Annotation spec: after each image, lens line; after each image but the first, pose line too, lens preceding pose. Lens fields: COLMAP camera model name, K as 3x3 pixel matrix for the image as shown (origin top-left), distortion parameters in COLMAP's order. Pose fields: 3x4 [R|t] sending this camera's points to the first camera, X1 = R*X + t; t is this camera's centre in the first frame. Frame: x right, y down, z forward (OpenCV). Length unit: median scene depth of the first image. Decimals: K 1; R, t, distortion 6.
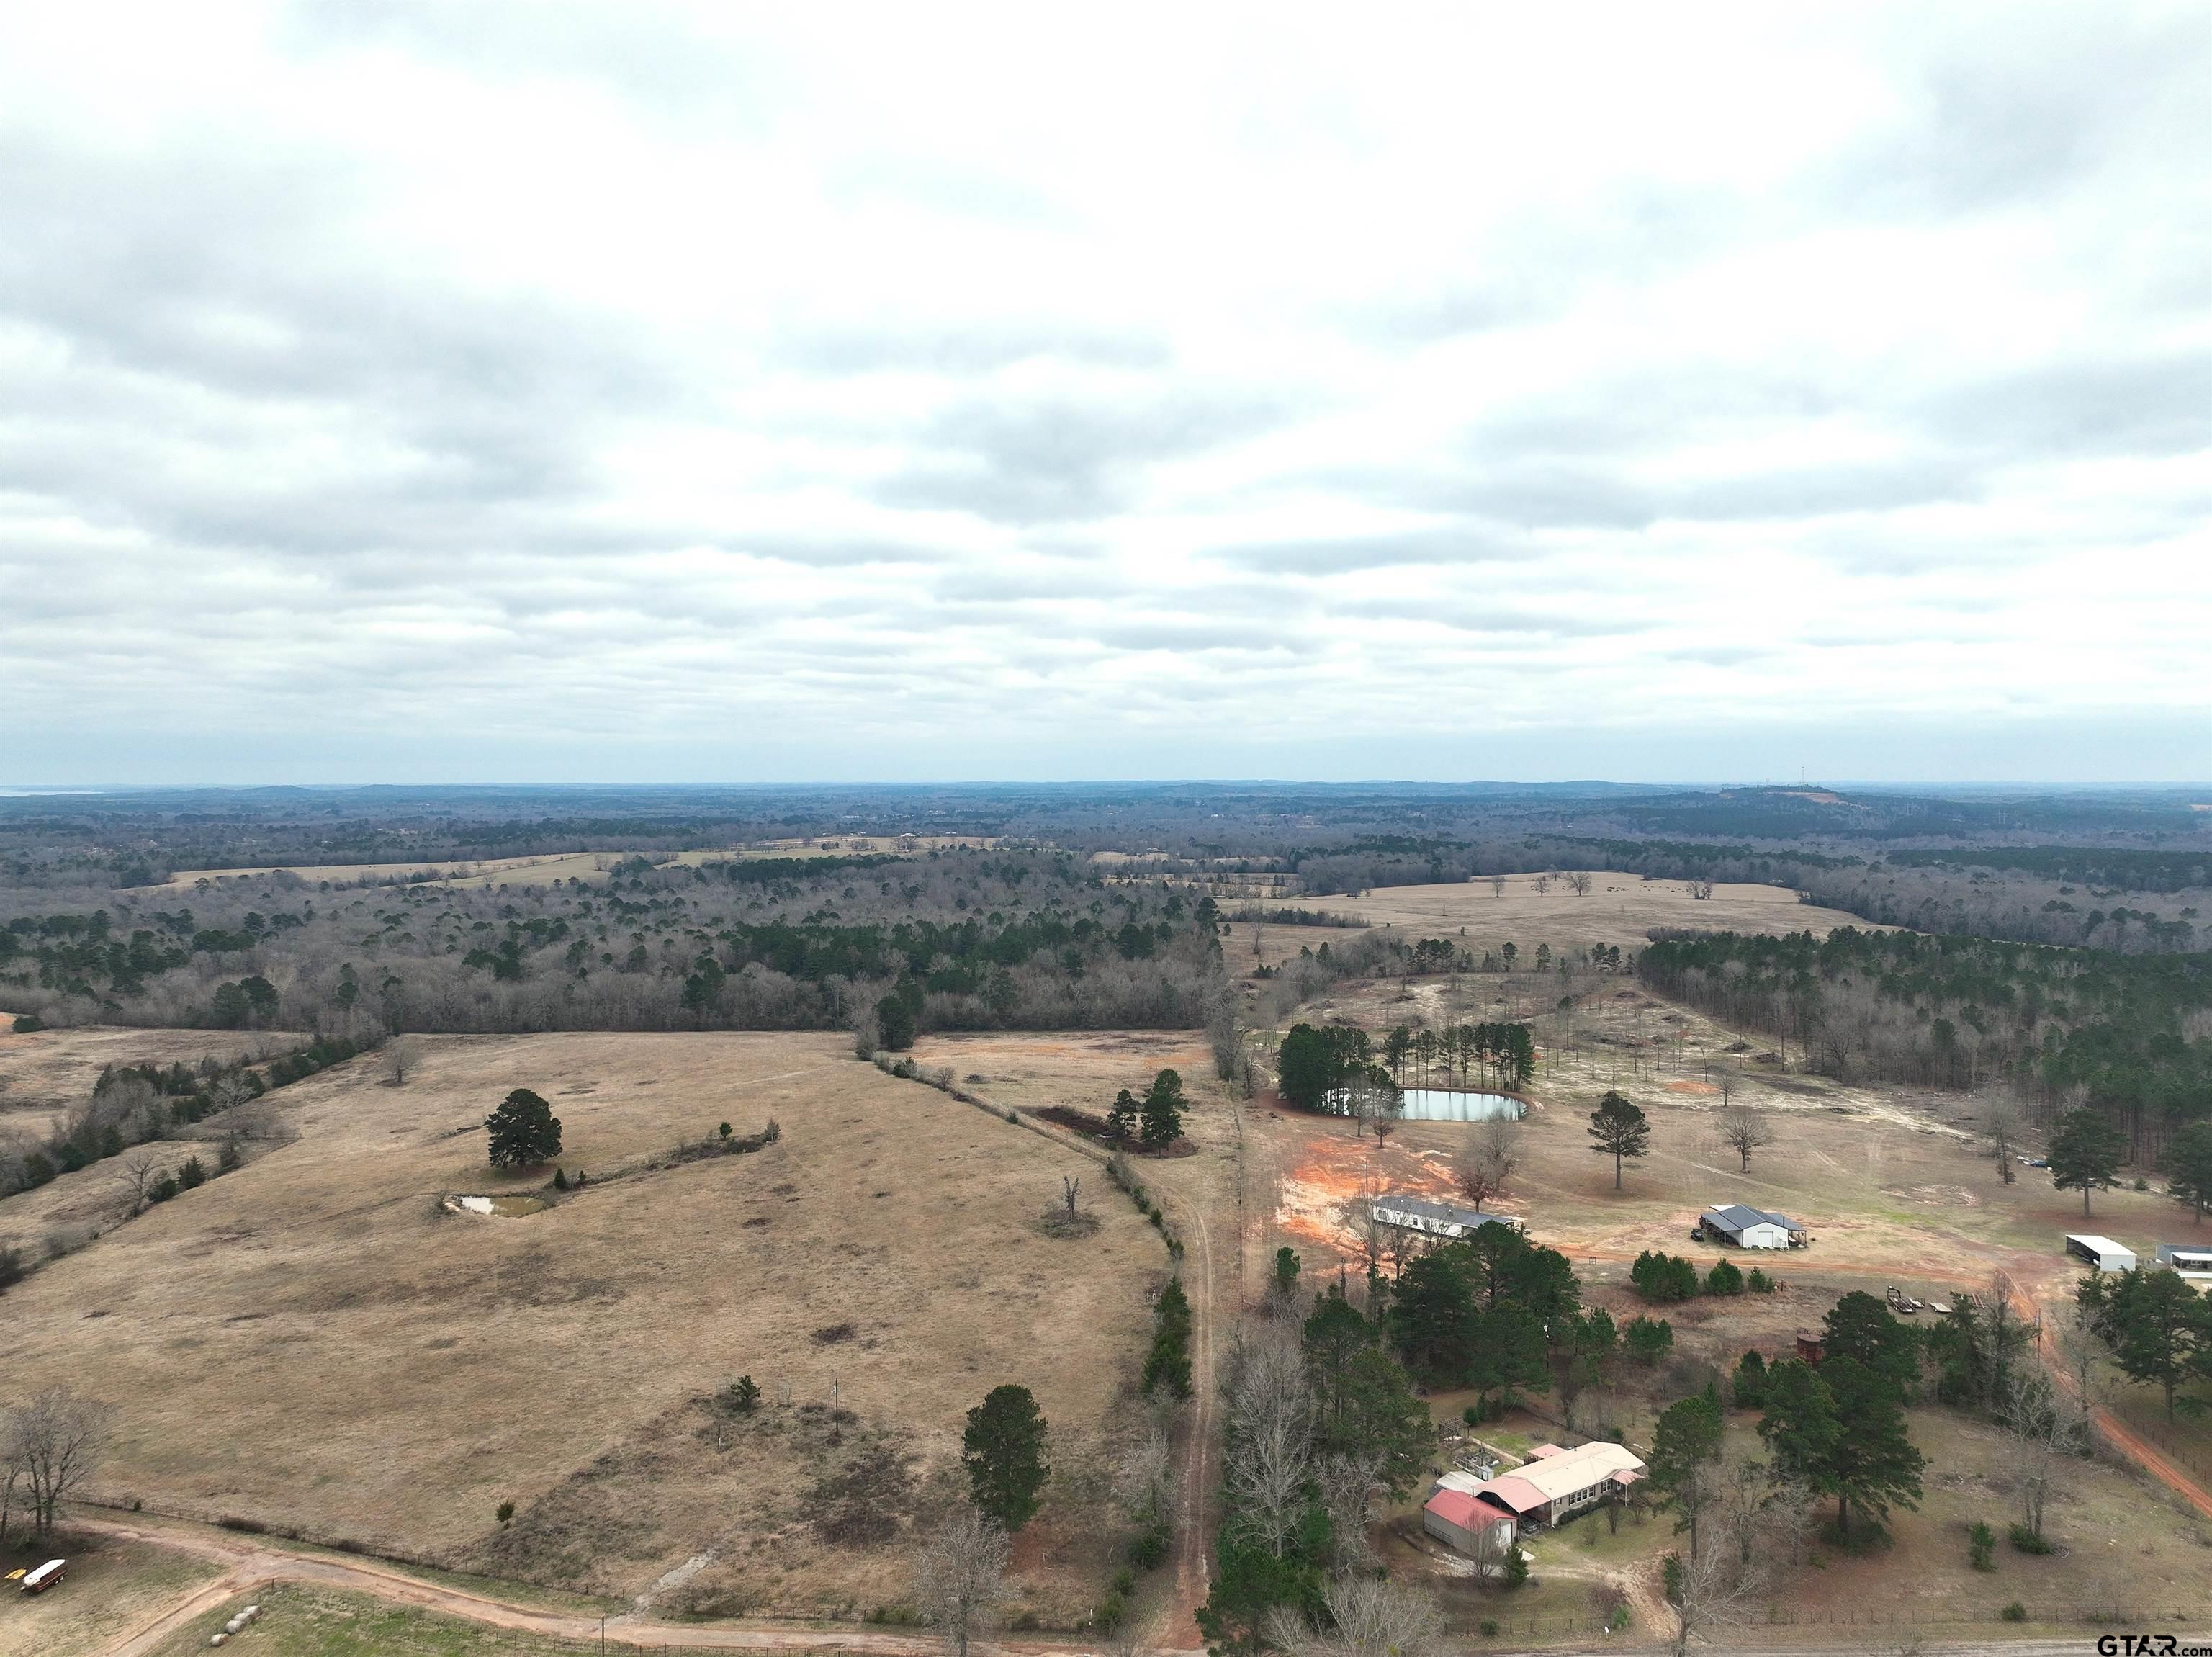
lens RADIAL K [[1572.0, 0, 1098.9], [0, 1572.0, 828.2], [0, 0, 1]] dist [0.012701, -0.004270]
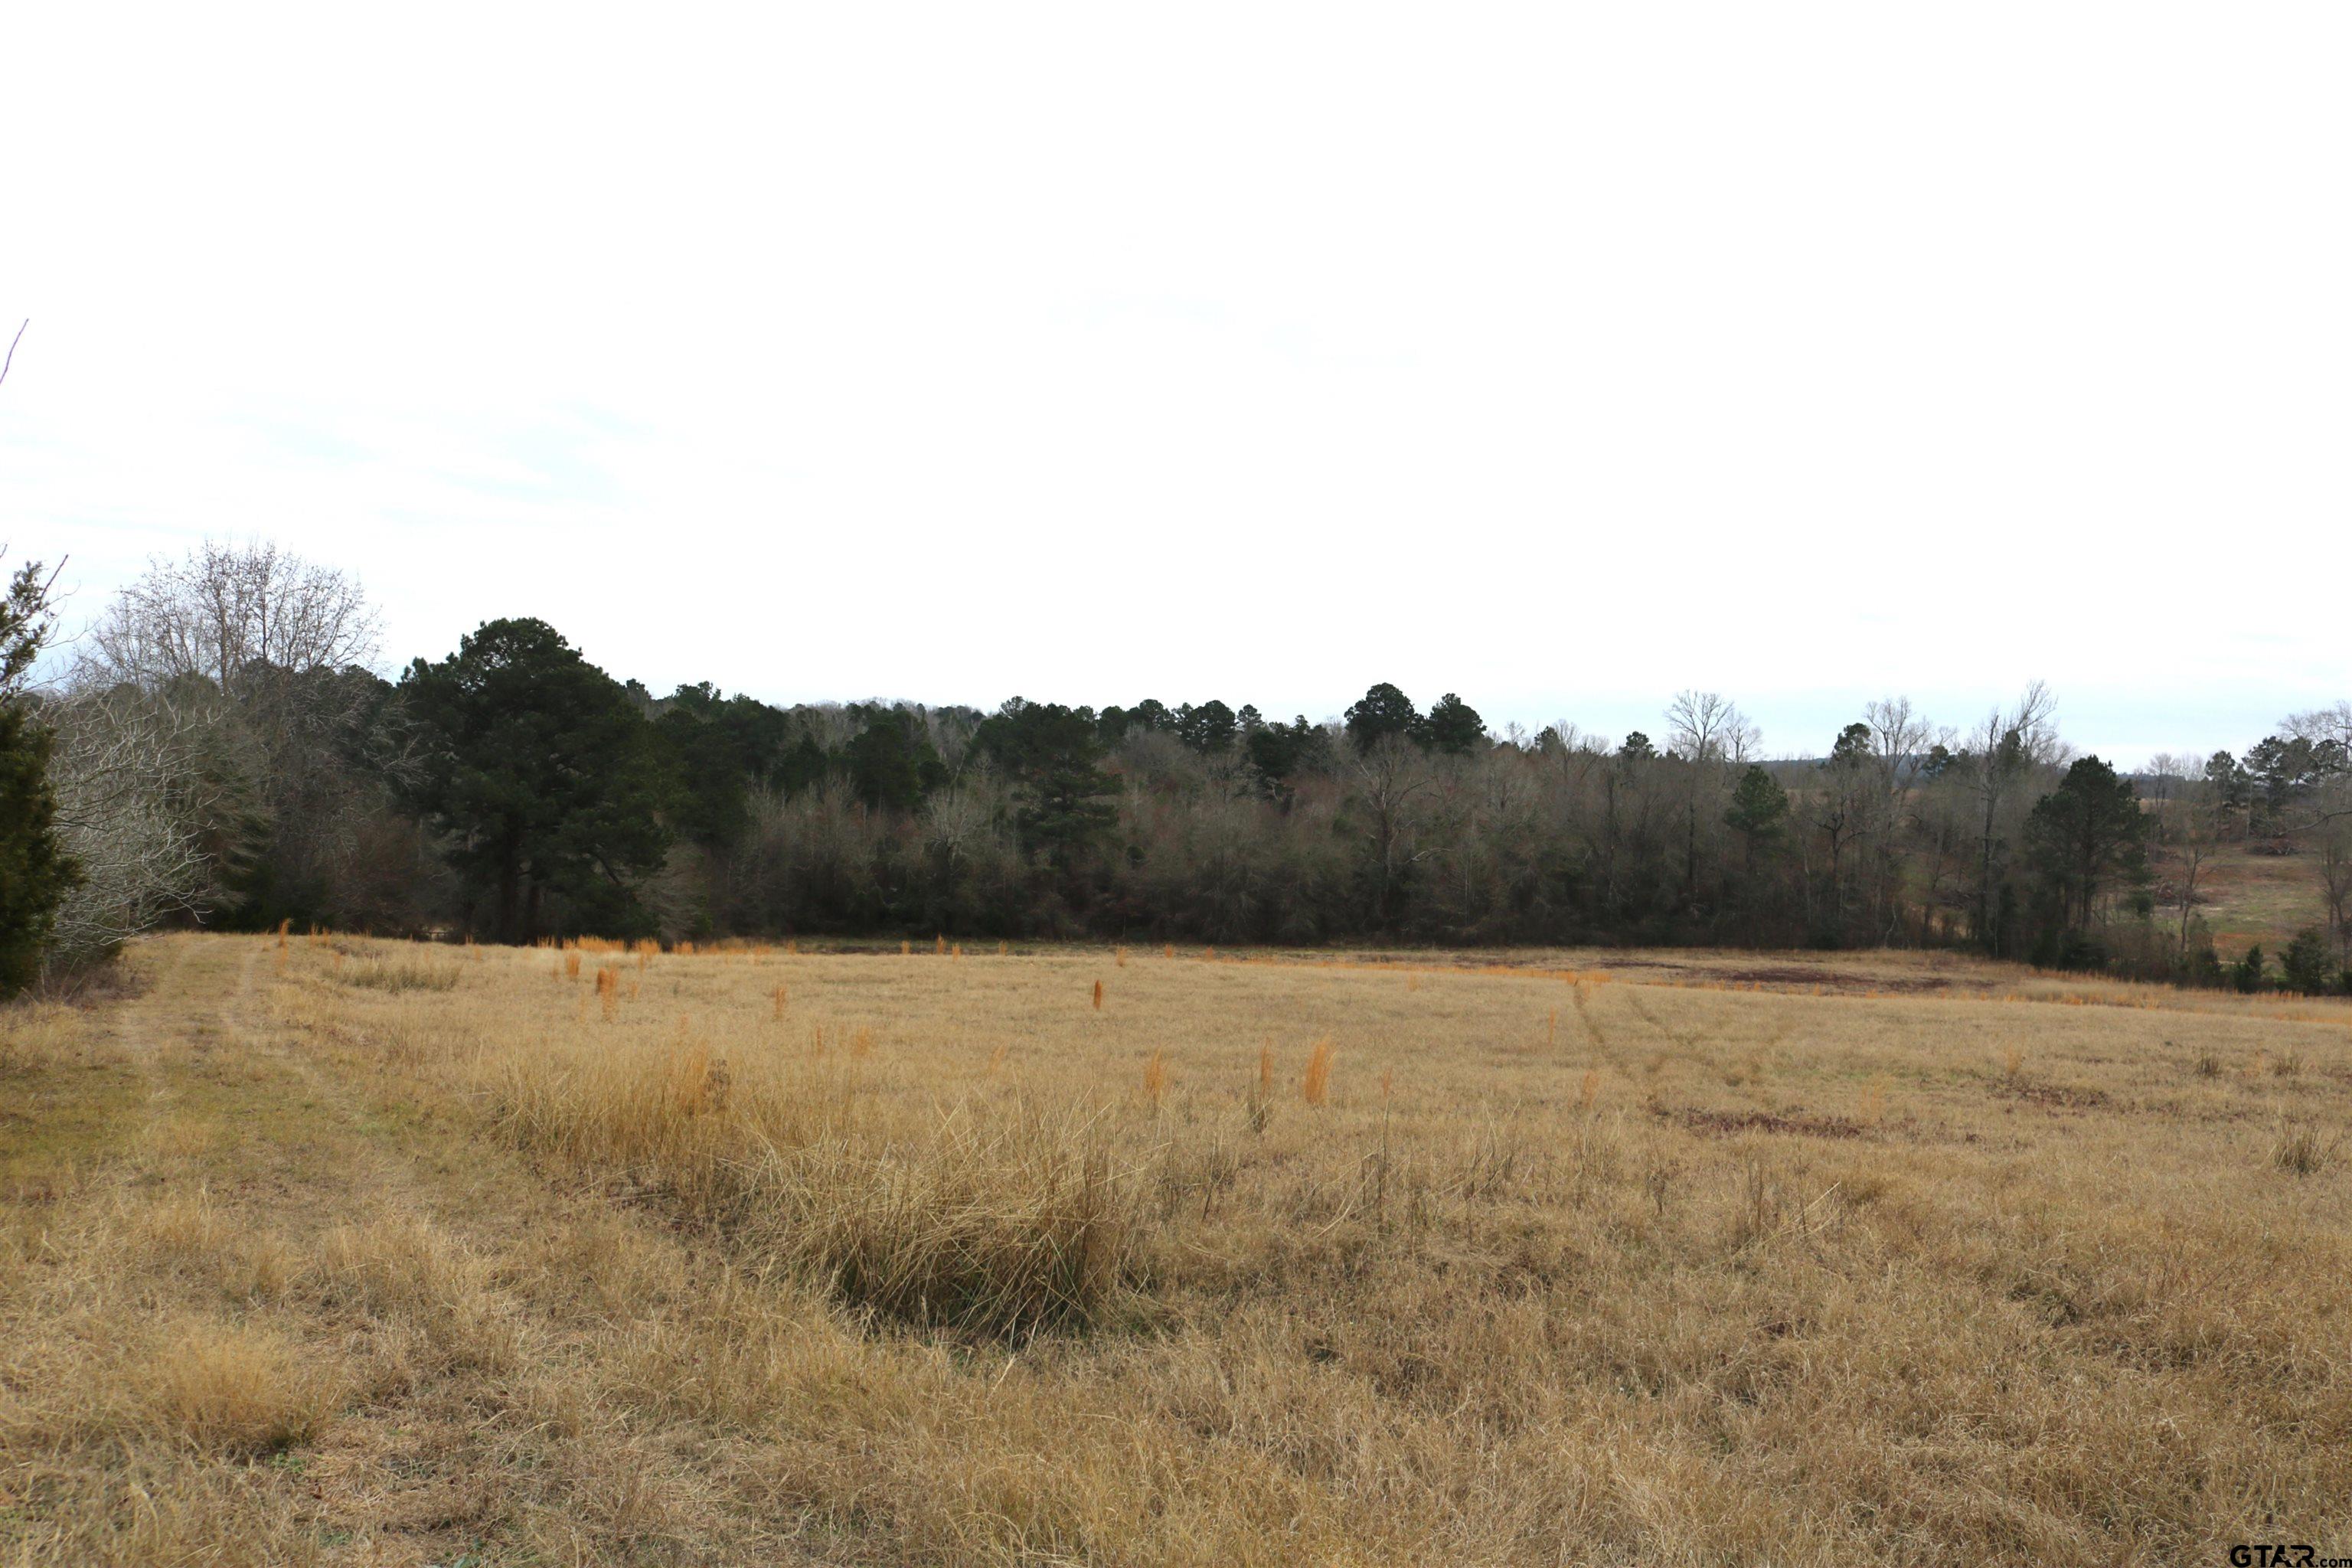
lens RADIAL K [[1982.1, 0, 1161.4], [0, 1982.1, 791.2], [0, 0, 1]] dist [-0.147411, 0.120028]
pose [[0.996371, 0.035519, 0.077358, -0.037362], [-0.034566, 0.999309, -0.013631, 0.056629], [-0.077788, 0.010907, 0.996910, 0.361122]]
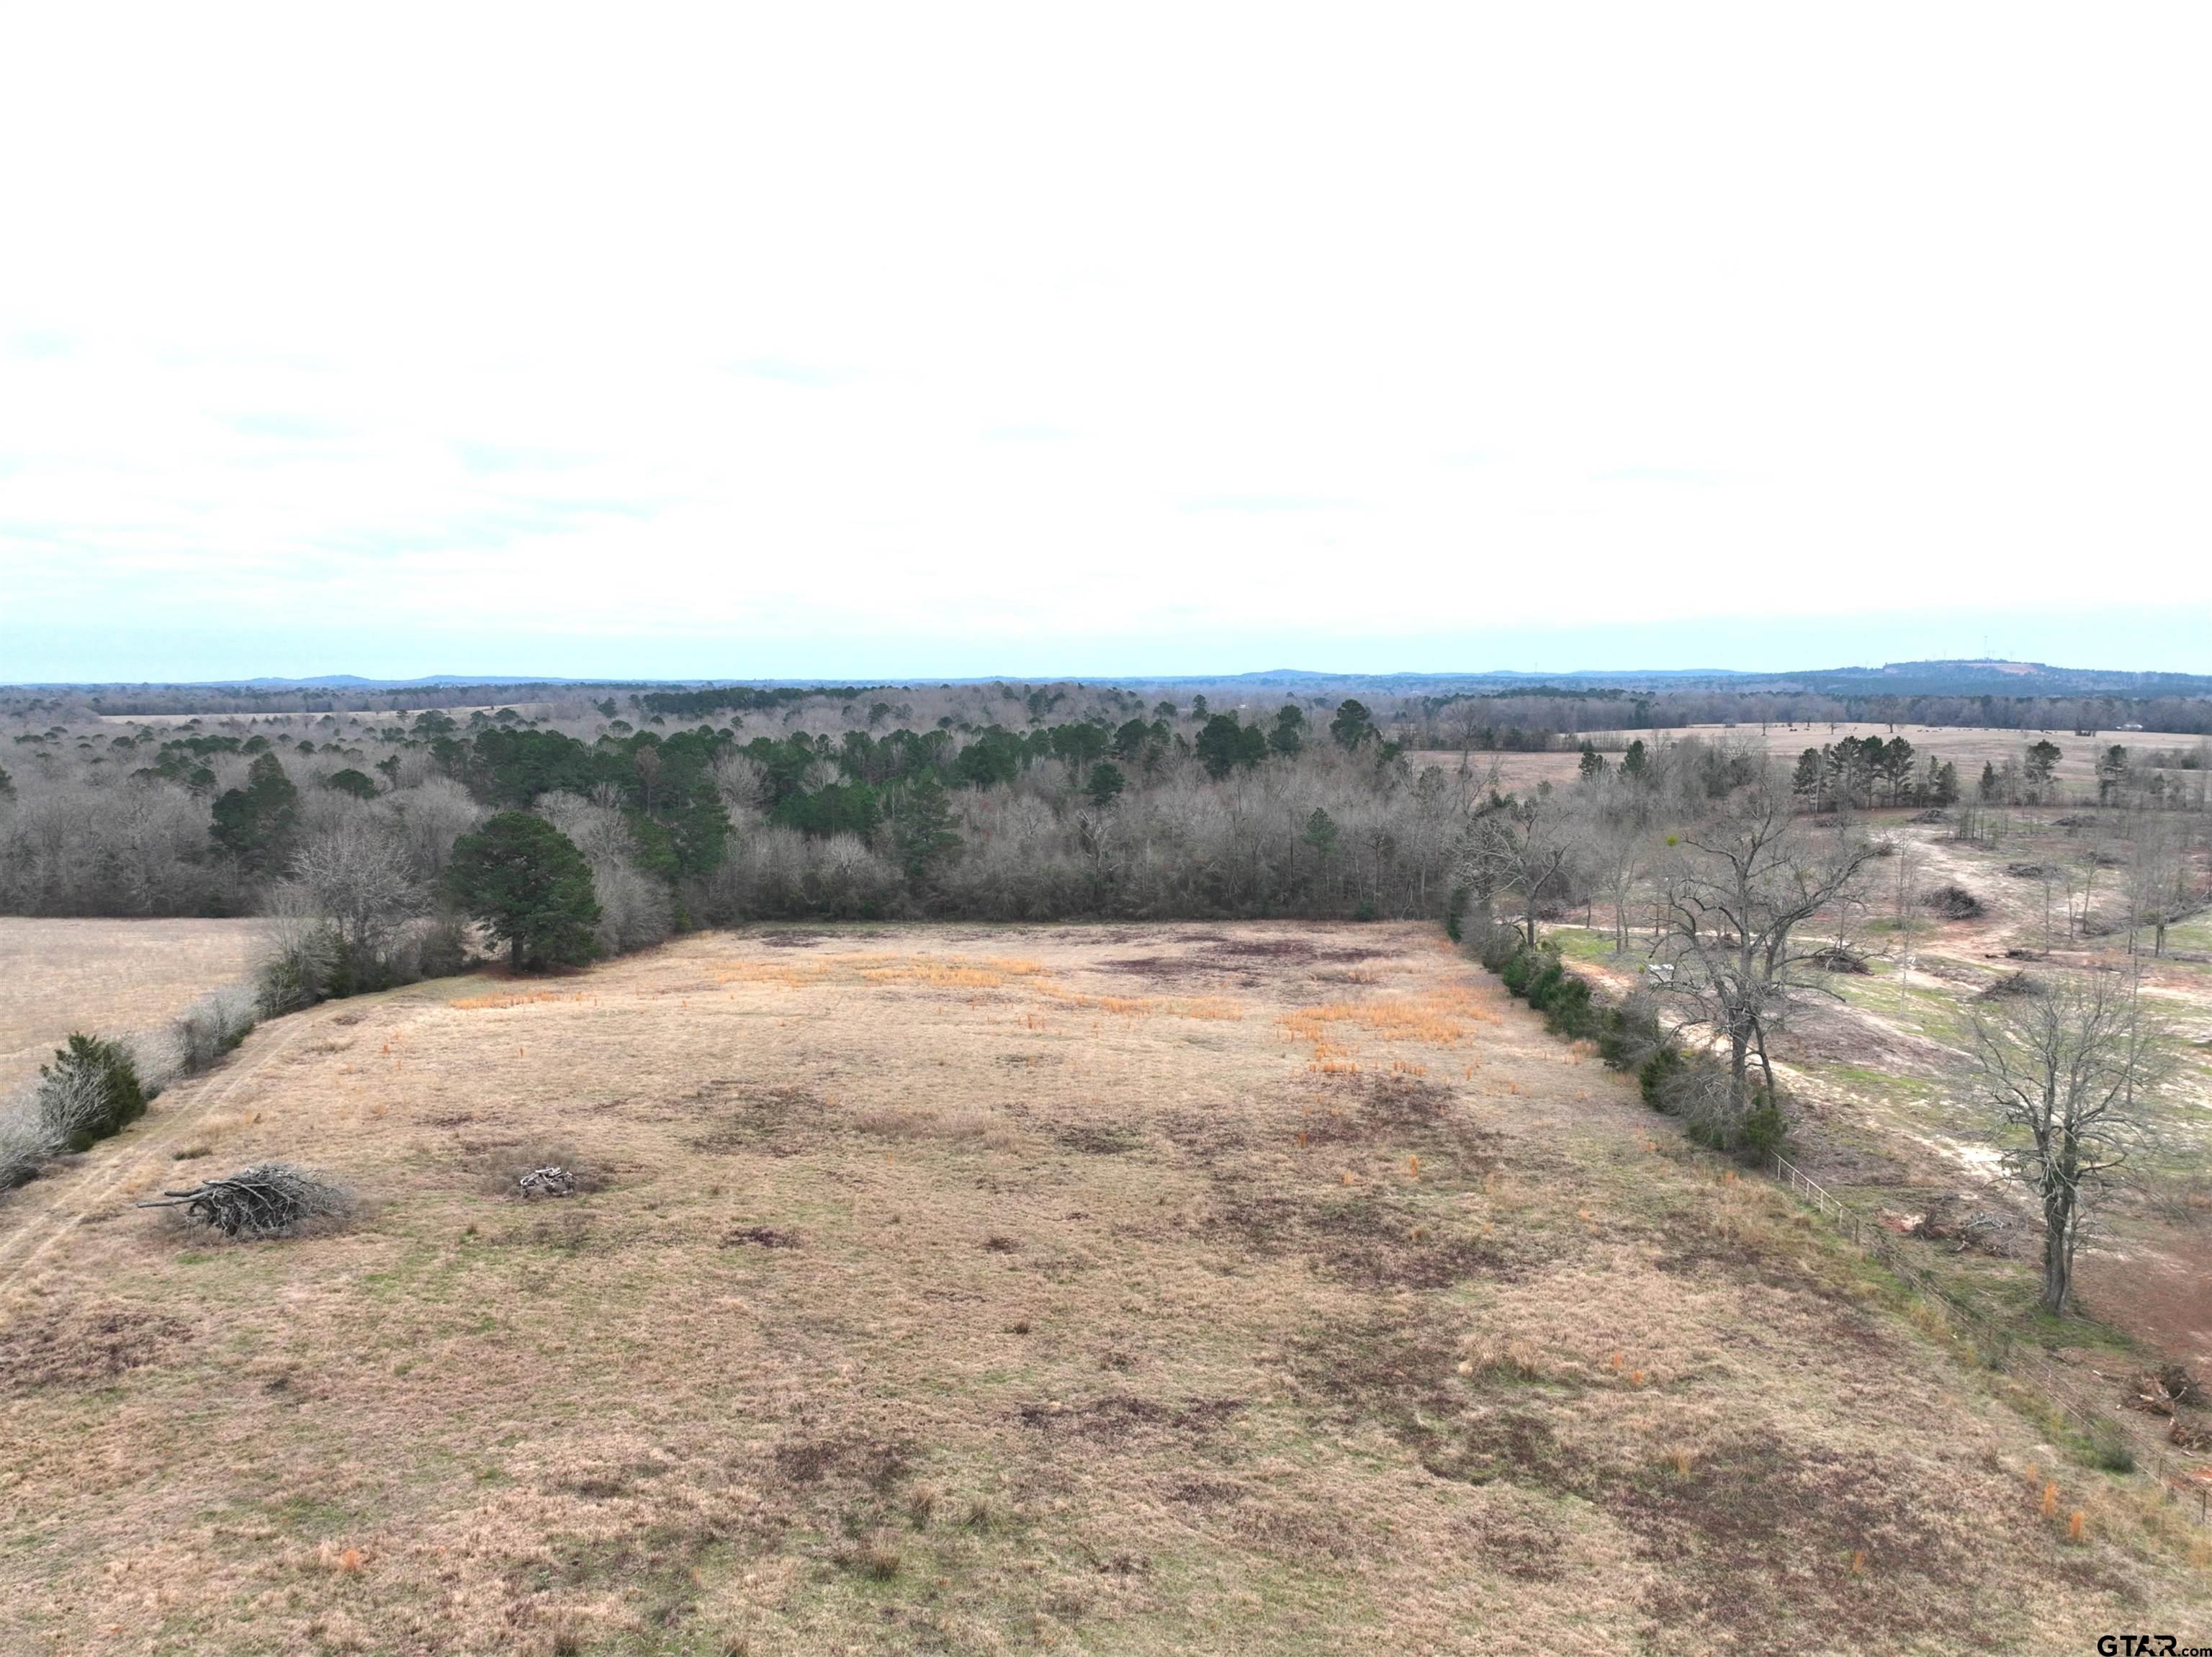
lens RADIAL K [[1572.0, 0, 1105.2], [0, 1572.0, 817.9], [0, 0, 1]] dist [0.012701, -0.004270]
pose [[0.998904, 0.004061, -0.046622, 0.003934], [-0.001428, 0.998409, 0.056370, 0.040448], [0.046777, -0.056241, 0.997321, 0.305500]]
